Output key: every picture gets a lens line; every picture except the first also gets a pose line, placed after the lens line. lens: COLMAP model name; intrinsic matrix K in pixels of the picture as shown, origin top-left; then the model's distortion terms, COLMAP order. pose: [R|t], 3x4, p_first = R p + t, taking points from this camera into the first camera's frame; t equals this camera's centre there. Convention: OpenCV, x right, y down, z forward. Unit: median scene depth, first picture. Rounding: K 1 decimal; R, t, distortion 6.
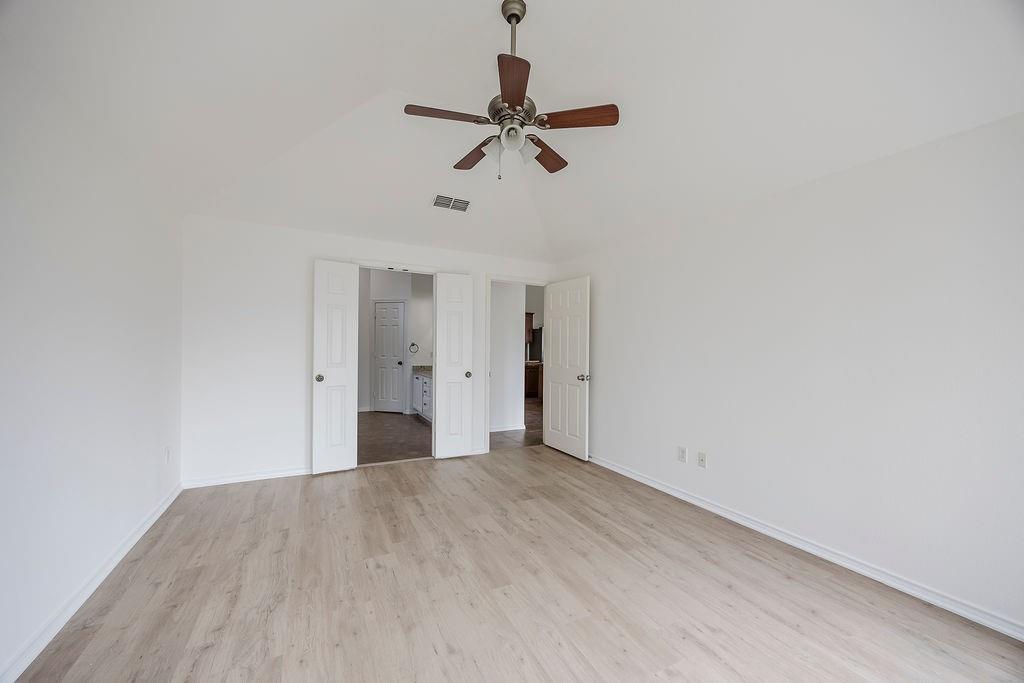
lens RADIAL K [[389.4, 0, 514.0], [0, 389.4, 344.9], [0, 0, 1]] dist [-0.002619, -0.000482]
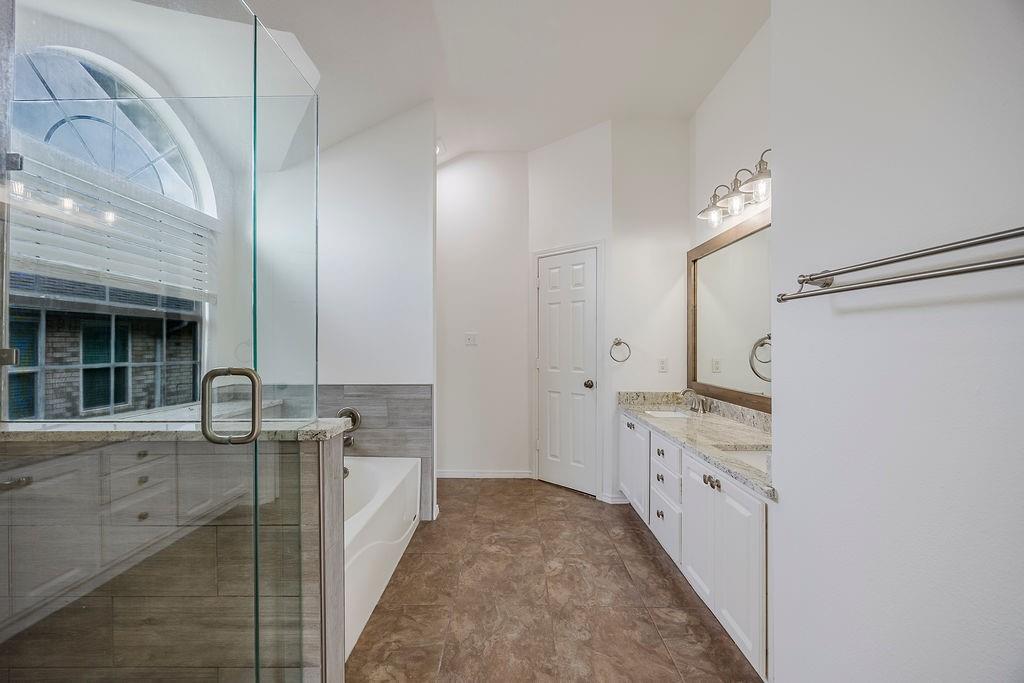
lens RADIAL K [[389.4, 0, 511.4], [0, 389.4, 347.6], [0, 0, 1]] dist [-0.002619, -0.000482]
pose [[0.889637, -0.004313, -0.456649, -0.166832], [0.004452, 0.999990, -0.000772, 0.004751], [0.456647, -0.001346, 0.889647, 0.560118]]
